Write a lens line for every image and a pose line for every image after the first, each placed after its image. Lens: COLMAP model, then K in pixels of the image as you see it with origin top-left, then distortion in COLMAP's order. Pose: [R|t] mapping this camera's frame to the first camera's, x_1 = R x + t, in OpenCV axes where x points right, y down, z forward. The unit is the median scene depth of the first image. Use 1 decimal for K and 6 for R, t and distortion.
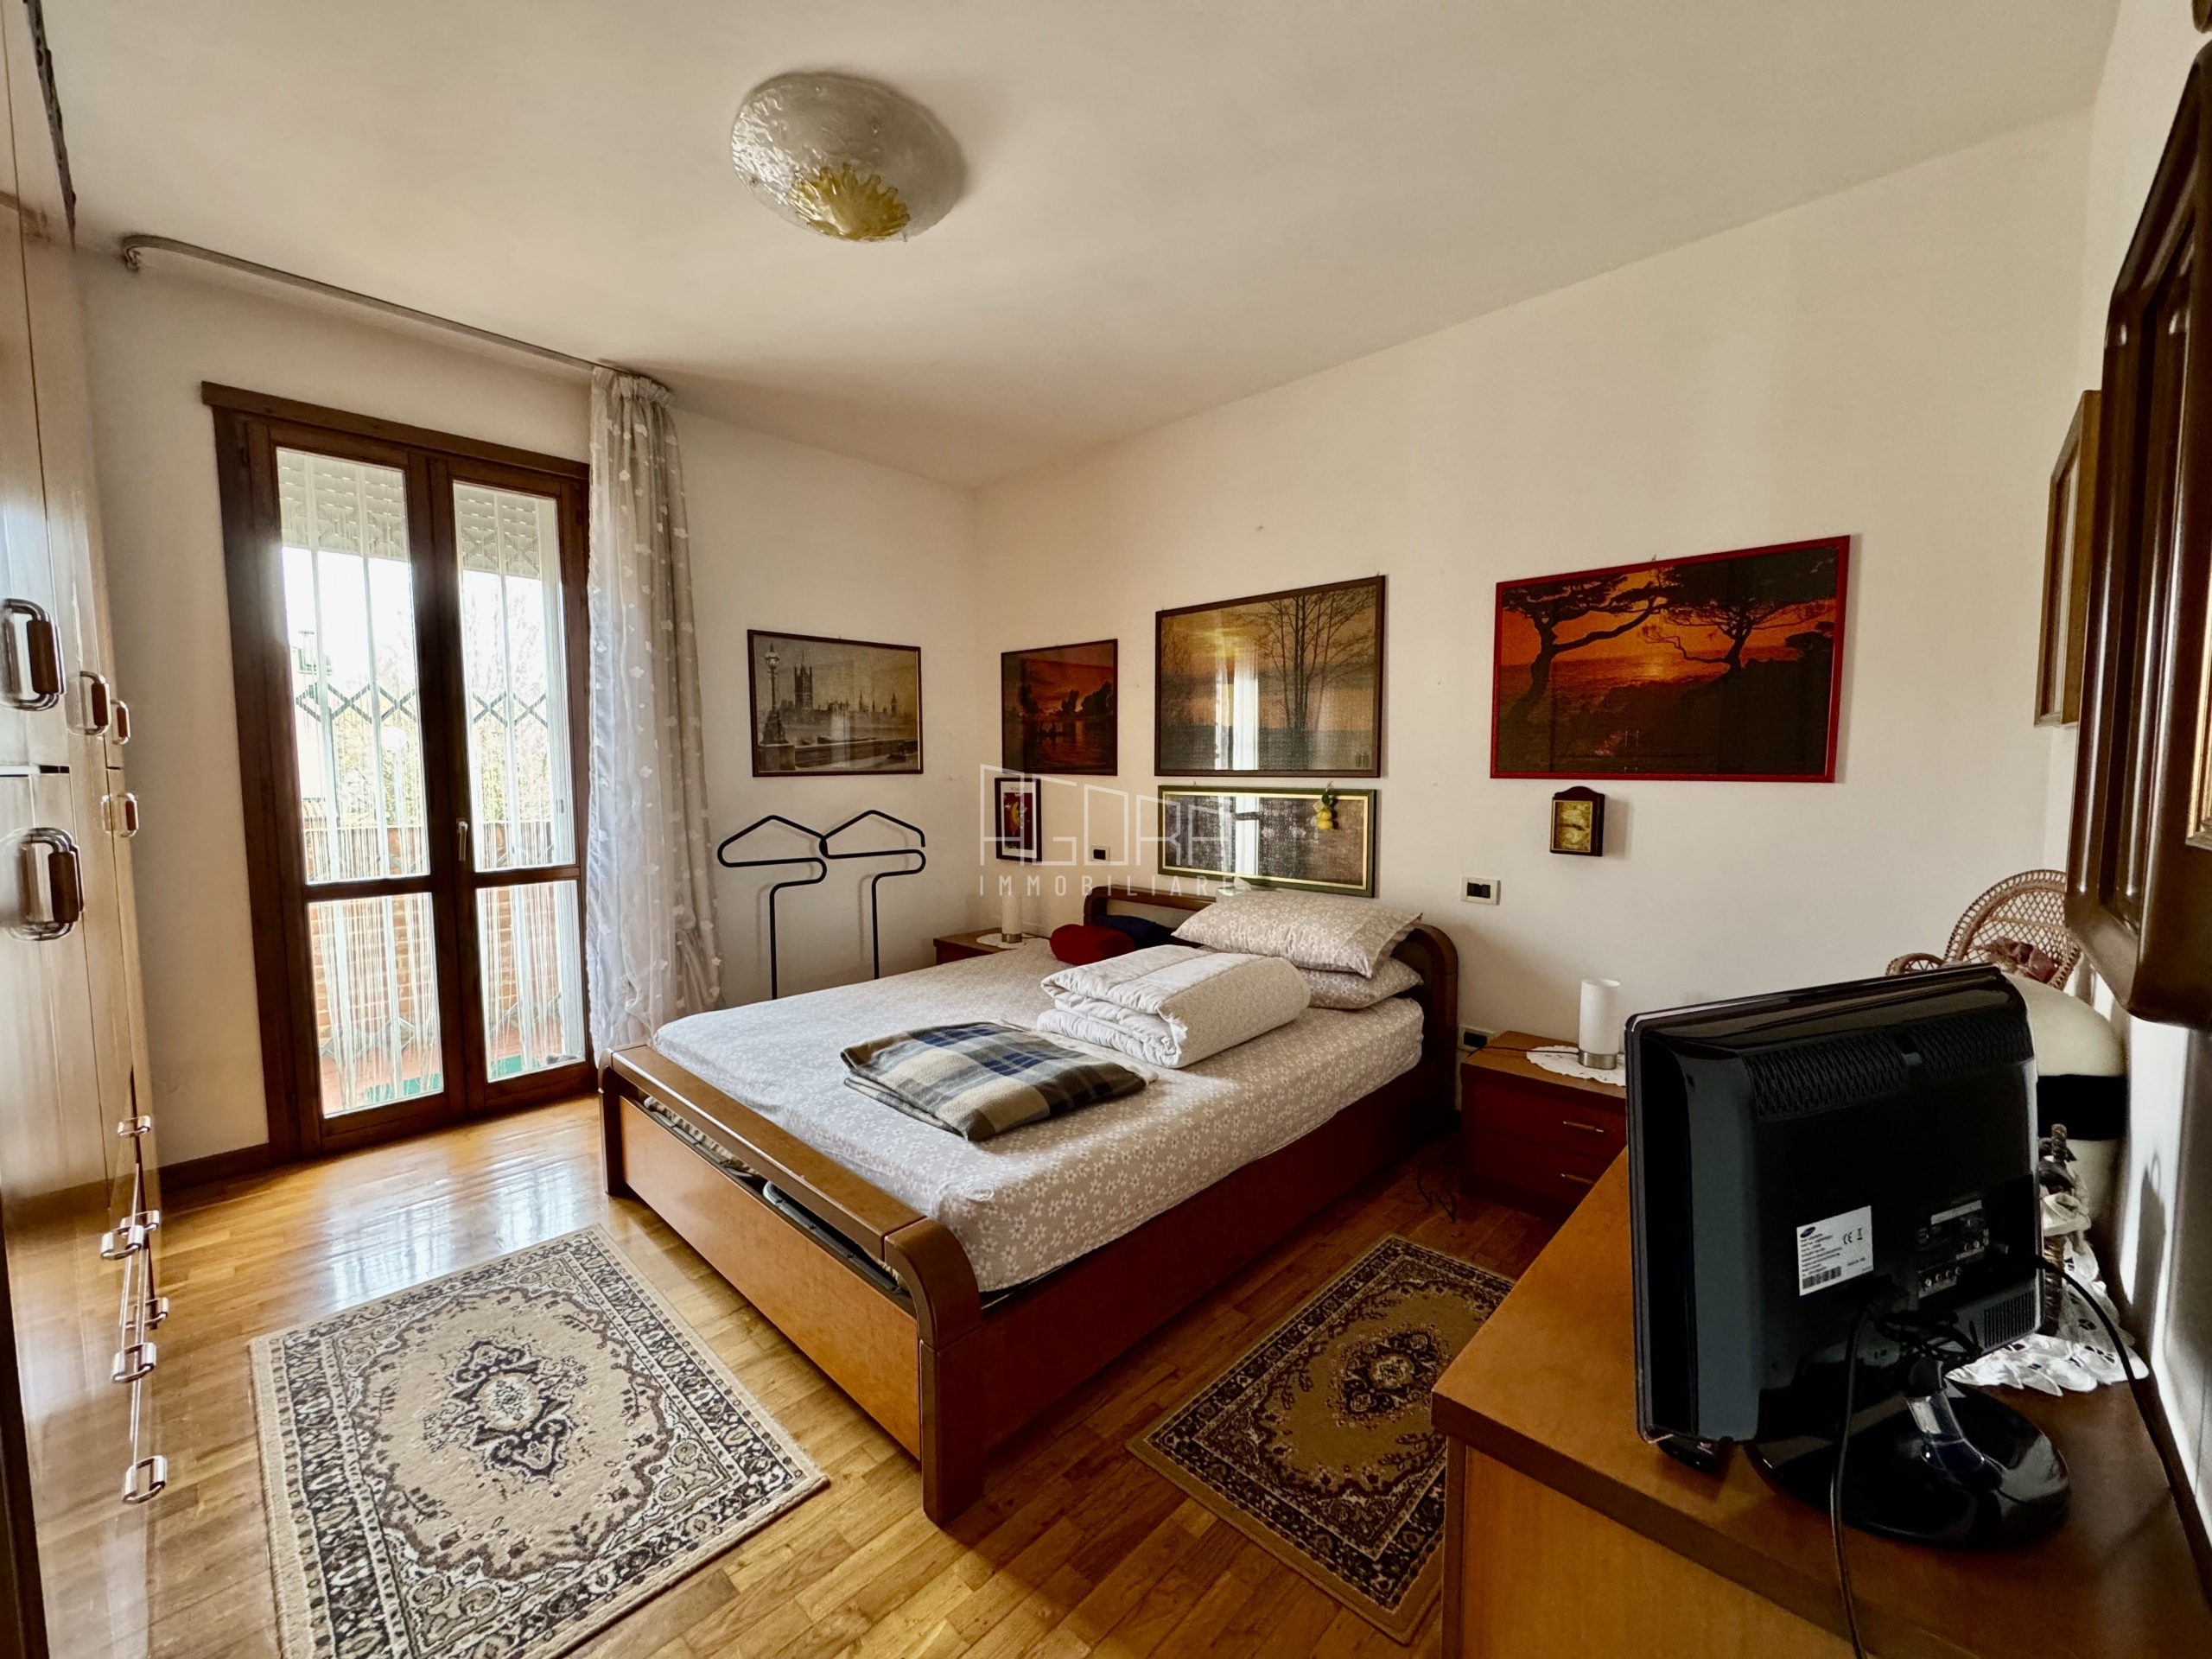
lens RADIAL K [[876.8, 0, 1106.0], [0, 876.8, 829.5], [0, 0, 1]] dist [-0.003383, 0.000110]
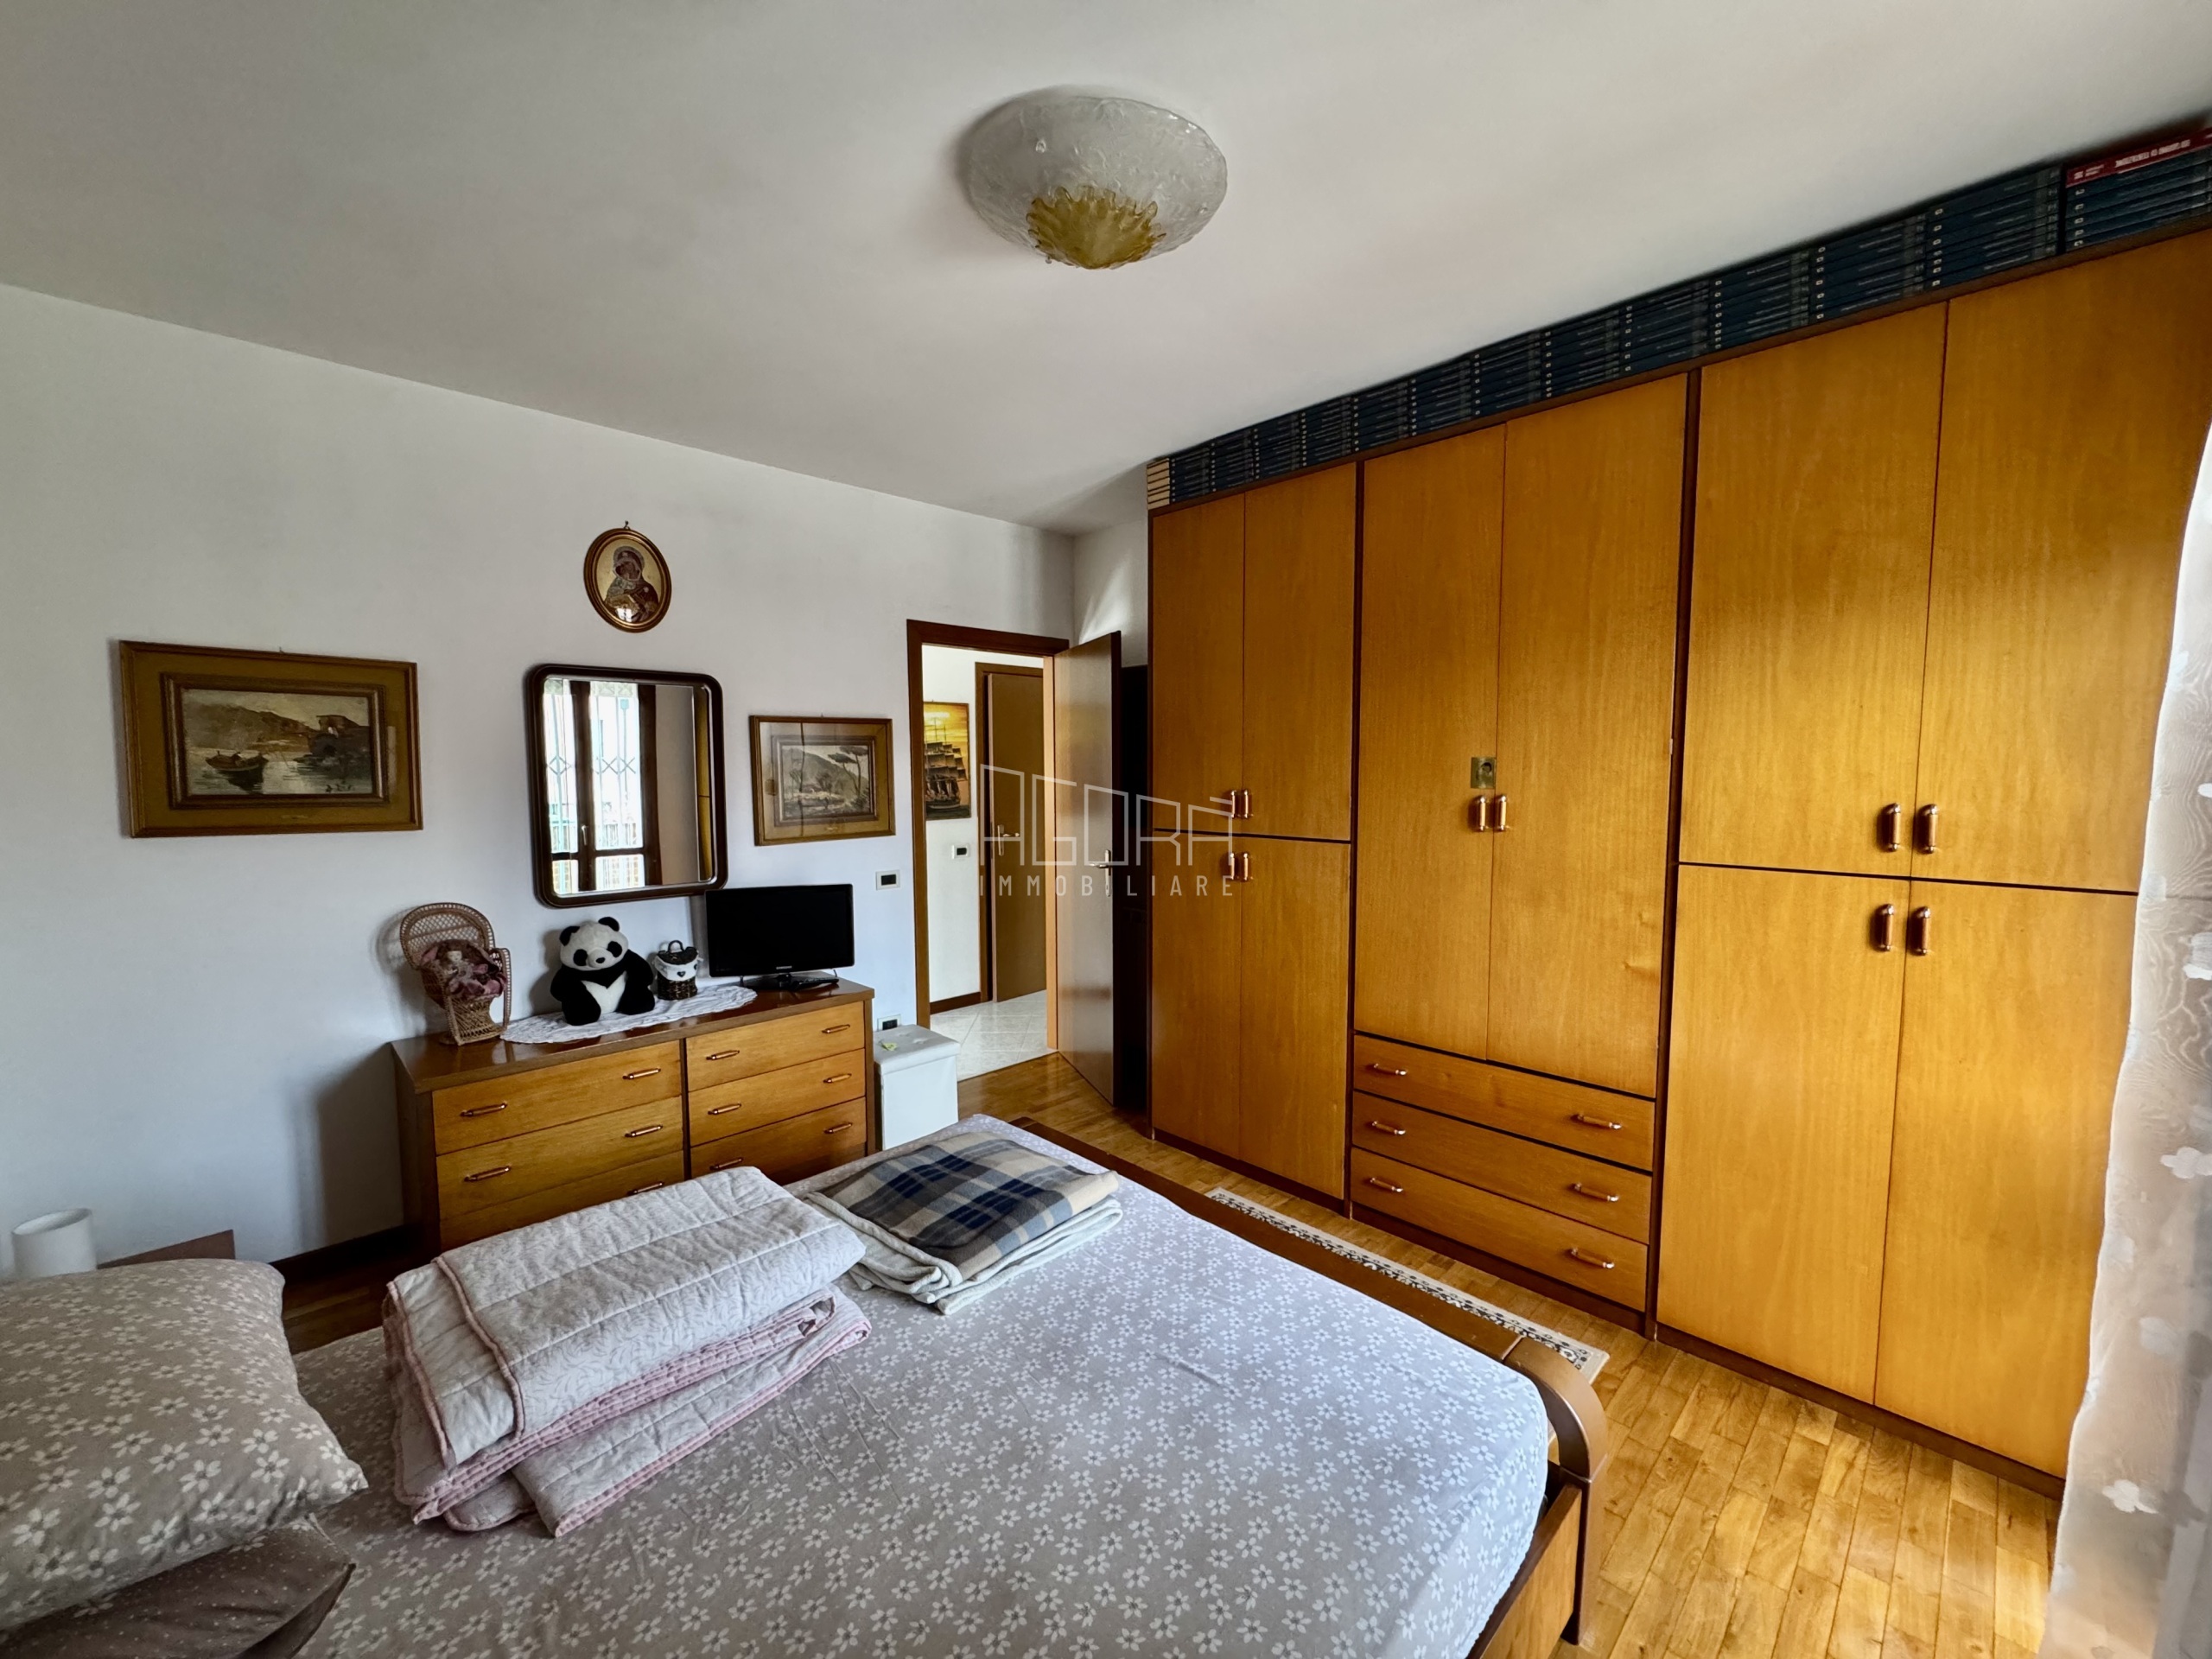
lens RADIAL K [[889.0, 0, 1120.2], [0, 889.0, 837.5], [0, 0, 1]] dist [-0.003262, 0.000065]
pose [[-0.999545, 0.004700, 0.029793, -0.243931], [0.009202, 0.988207, 0.152848, -0.188133], [-0.028724, 0.153052, -0.987801, 1.388593]]
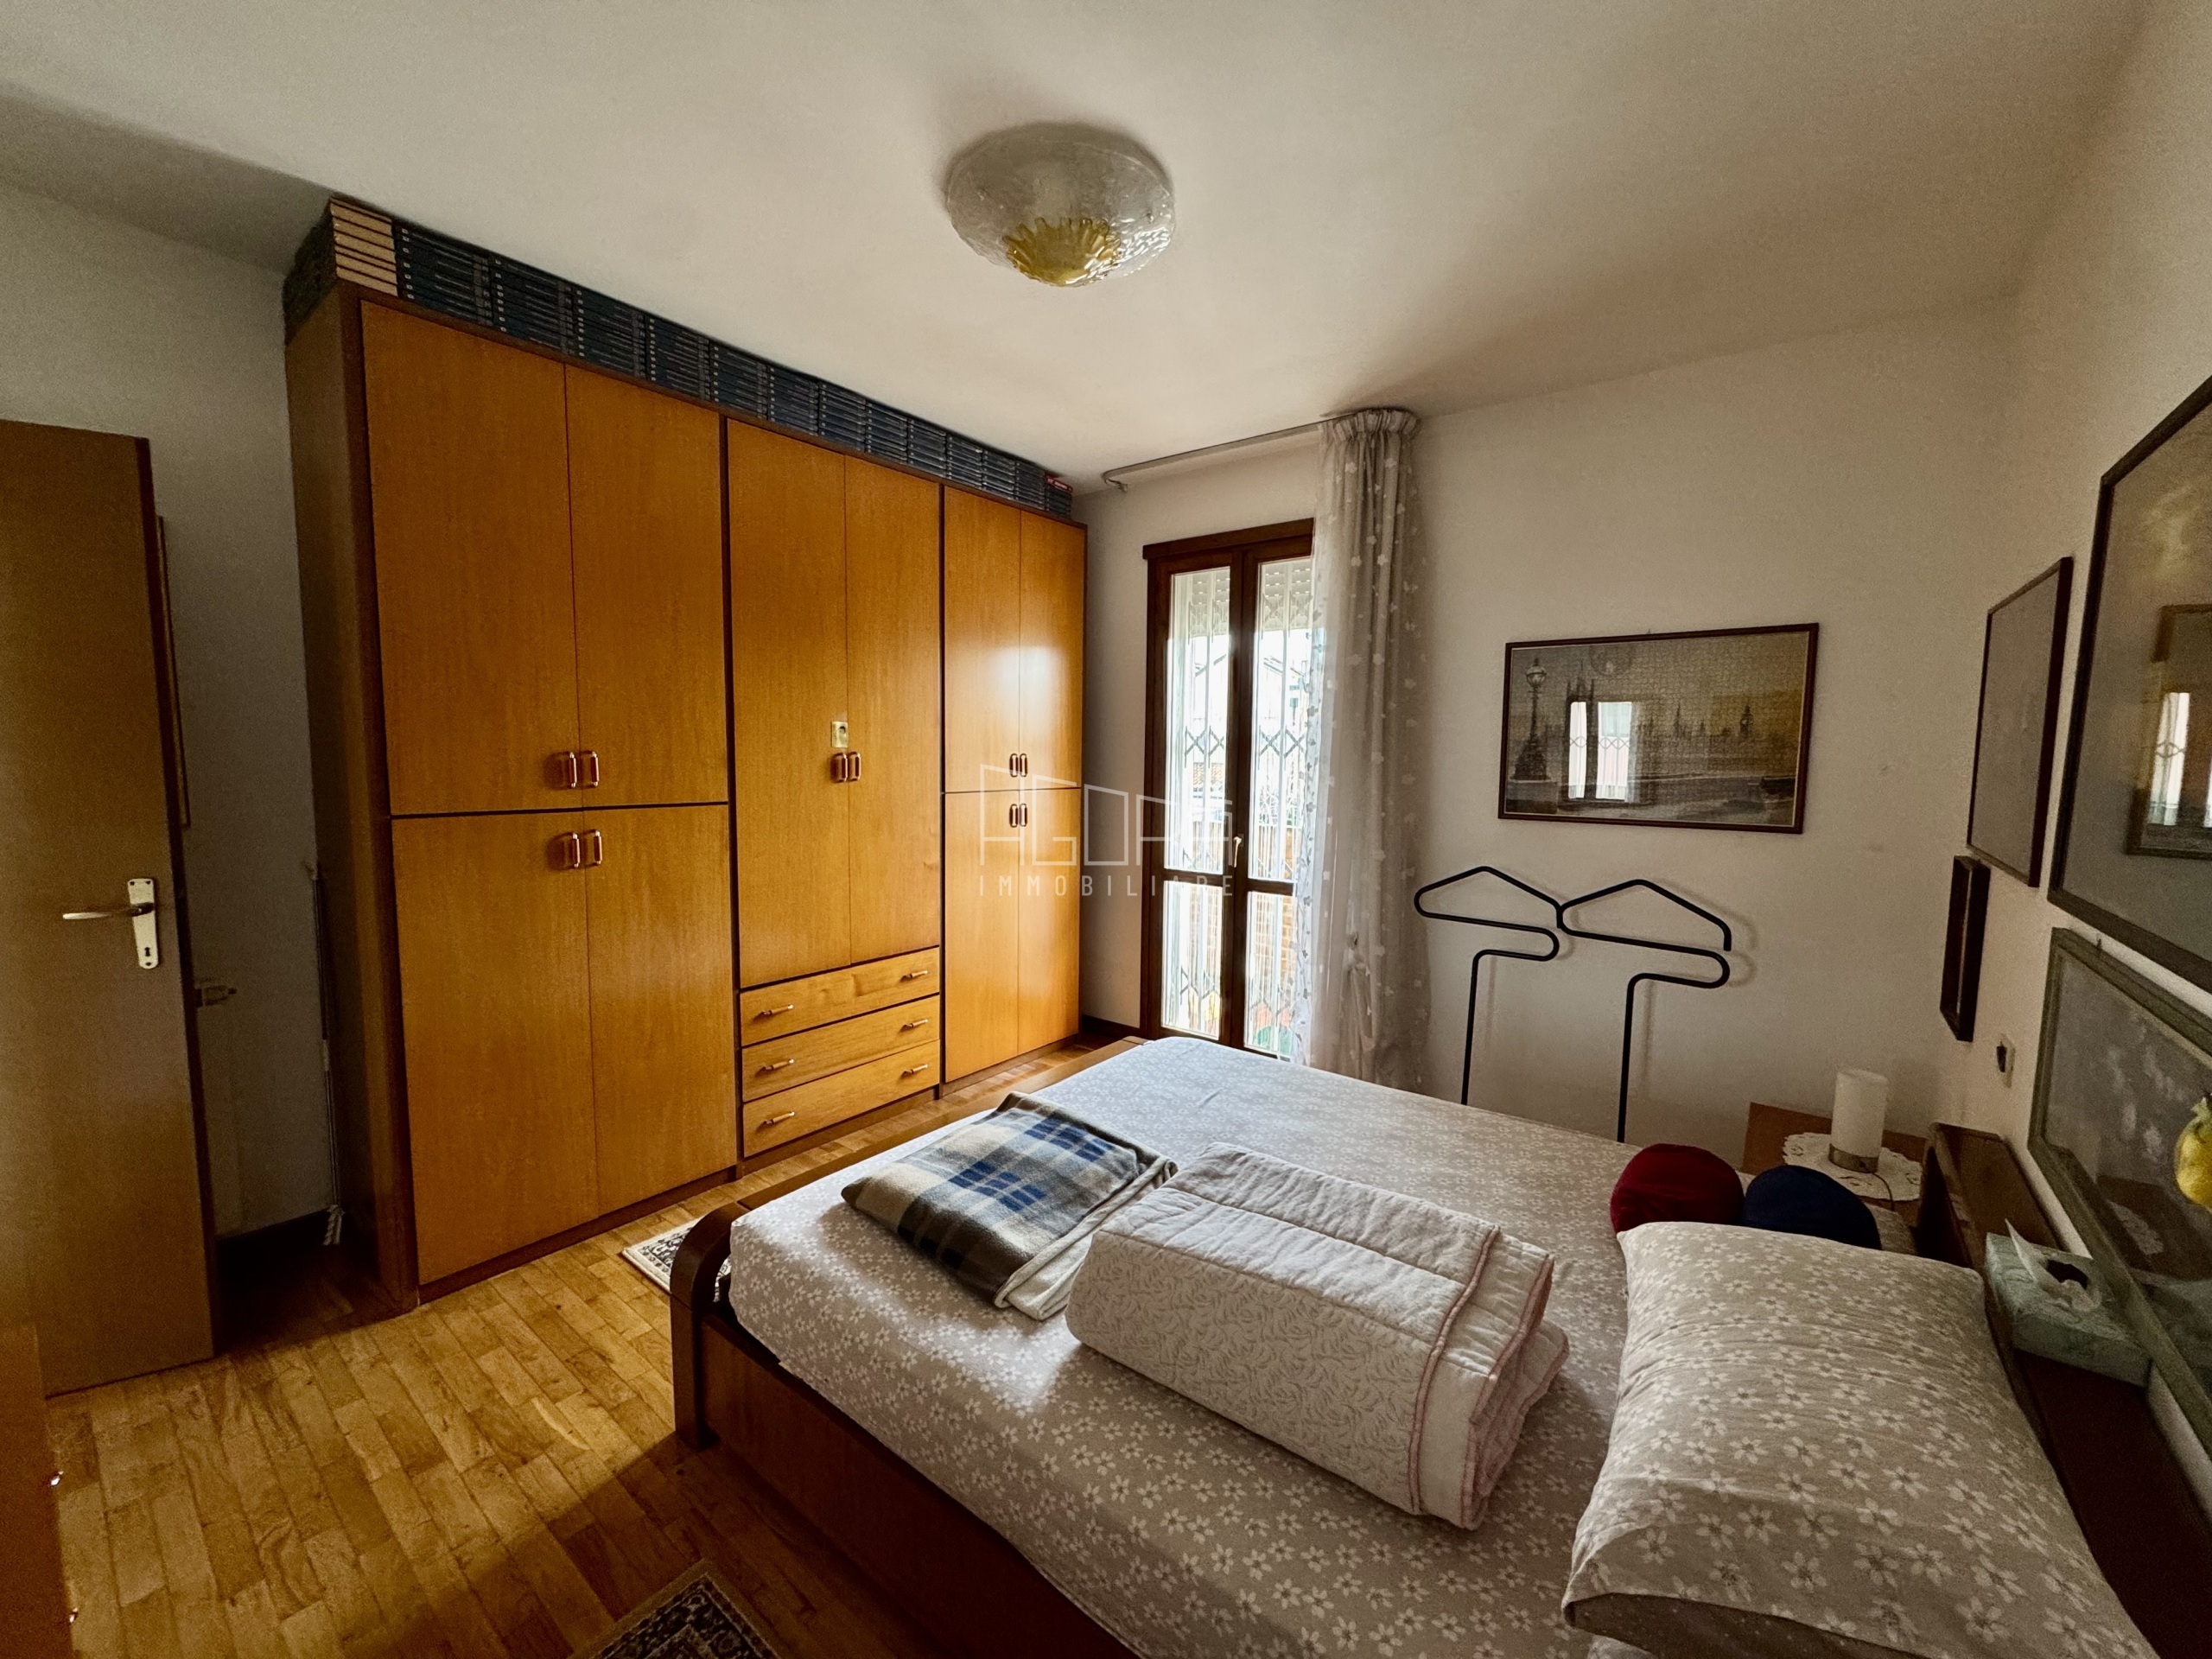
lens RADIAL K [[879.6, 0, 1100.3], [0, 879.6, 827.1], [0, 0, 1]] dist [-0.003352, 0.000219]
pose [[0.096726, 0.093546, -0.990905, 0.530228], [-0.087466, 0.992521, 0.085161, -0.119730], [0.991460, 0.078433, 0.104184, 0.709862]]
